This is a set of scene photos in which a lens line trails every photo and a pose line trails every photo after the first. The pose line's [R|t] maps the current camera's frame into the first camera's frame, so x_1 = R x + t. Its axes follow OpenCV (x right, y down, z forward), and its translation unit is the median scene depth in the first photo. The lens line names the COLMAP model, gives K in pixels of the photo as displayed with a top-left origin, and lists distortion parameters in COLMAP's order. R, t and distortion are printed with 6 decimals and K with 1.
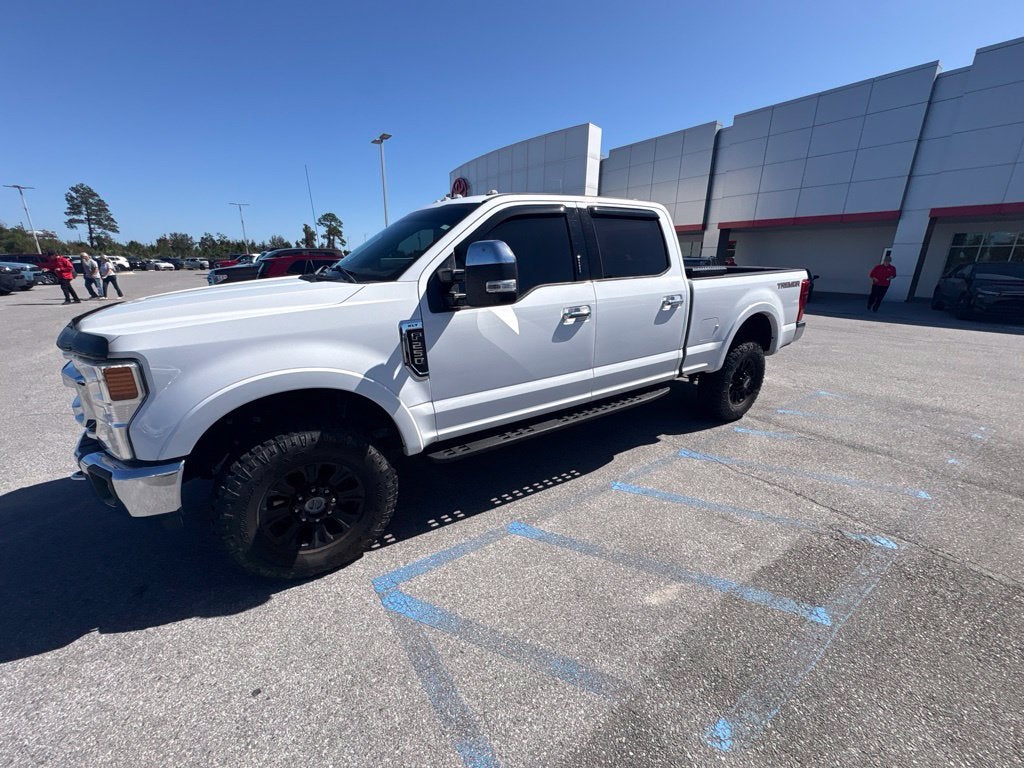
lens RADIAL K [[407.1, 0, 511.4], [0, 407.1, 383.3], [0, 0, 1]] dist [0.000170, 0.000051]
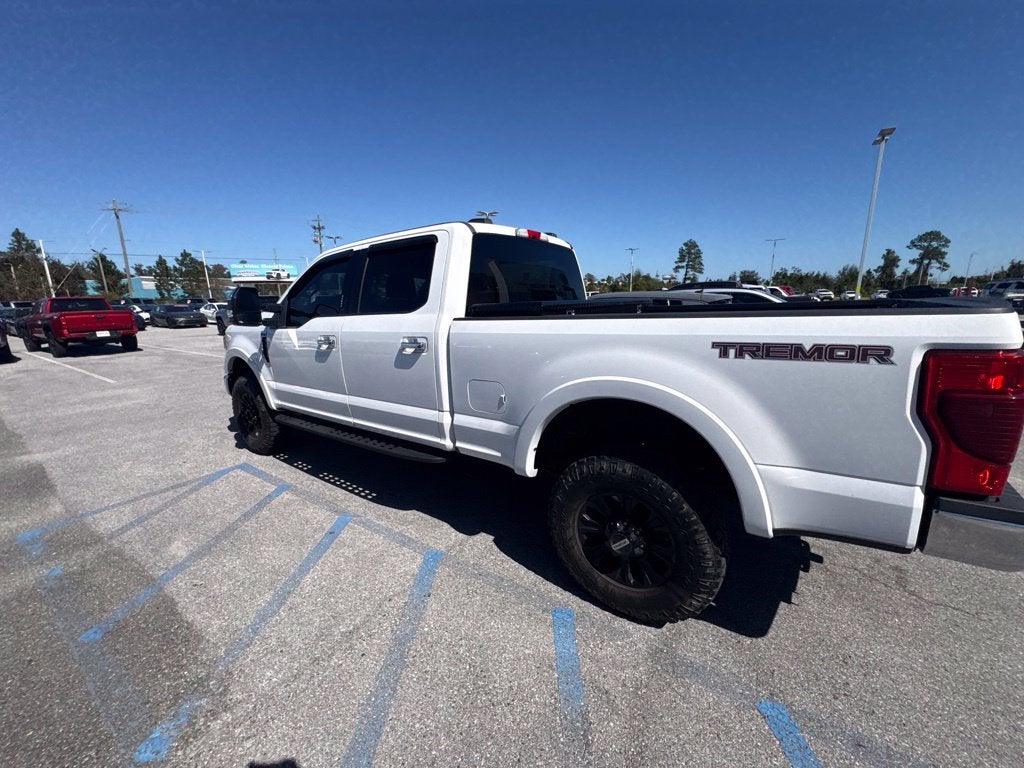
lens RADIAL K [[407.1, 0, 510.9], [0, 407.1, 382.5], [0, 0, 1]] dist [0.000170, 0.000051]
pose [[0.361160, 0.181213, -0.914727, 0.280601], [-0.251066, 0.963610, 0.091769, -0.057851], [0.898070, 0.196514, 0.393514, 0.202236]]
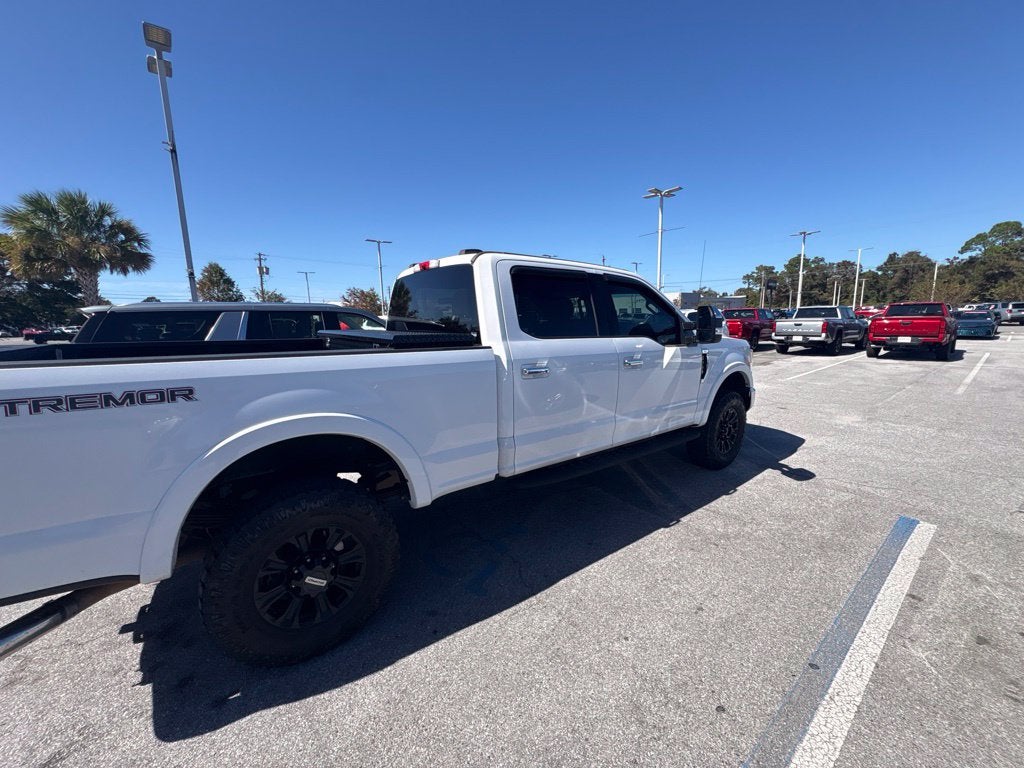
lens RADIAL K [[407.1, 0, 512.2], [0, 407.1, 382.3], [0, 0, 1]] dist [0.000170, 0.000051]
pose [[-0.997215, 0.027378, -0.069374, 0.037457], [-0.005718, 0.899381, 0.437127, -0.159122], [0.074361, 0.436307, -0.896720, 0.519236]]
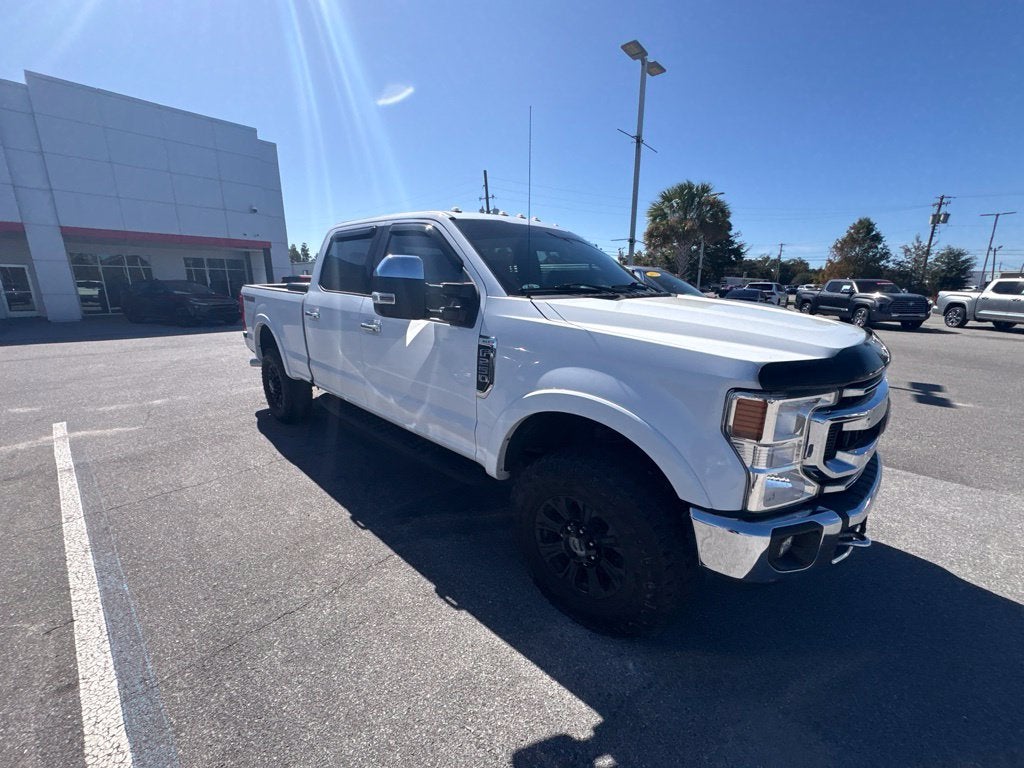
lens RADIAL K [[407.1, 0, 511.9], [0, 407.1, 383.4], [0, 0, 1]] dist [0.000170, 0.000051]
pose [[-0.239691, -0.236461, 0.941613, -0.259727], [0.275296, 0.913521, 0.299484, -0.084581], [-0.931000, 0.331006, -0.153866, 0.288216]]
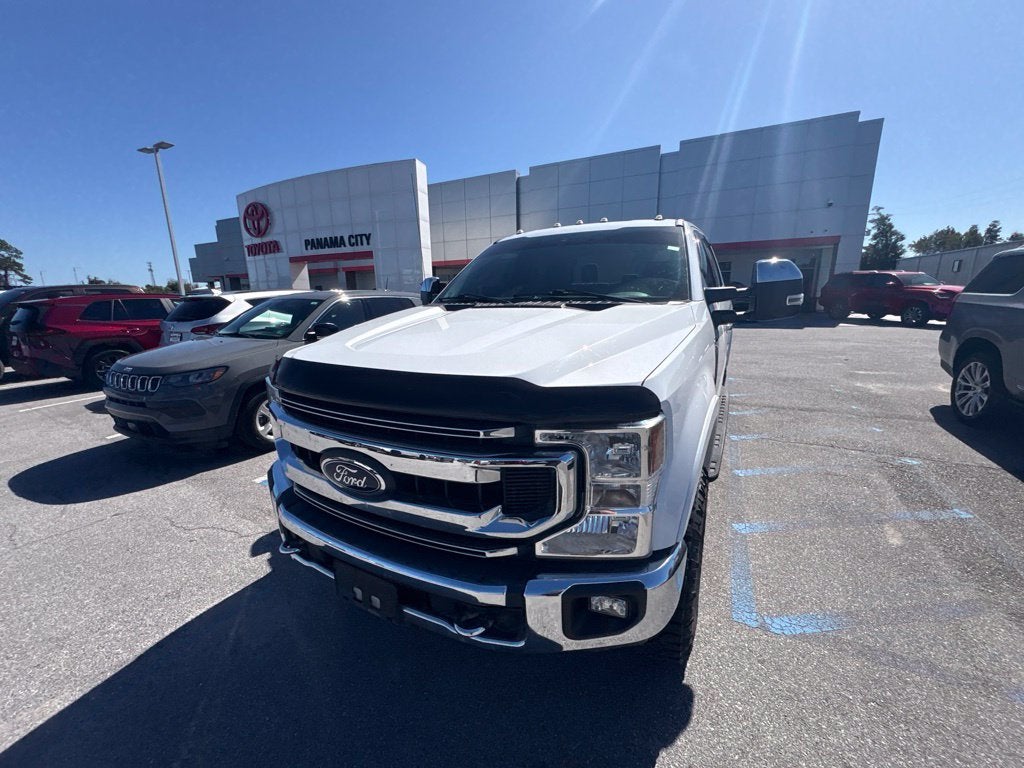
lens RADIAL K [[407.1, 0, 511.9], [0, 407.1, 383.6], [0, 0, 1]] dist [0.000170, 0.000051]
pose [[0.878399, -0.136179, 0.458116, -0.176639], [0.168442, 0.985252, -0.030099, -0.015451], [-0.447261, 0.103605, 0.888383, 0.054692]]
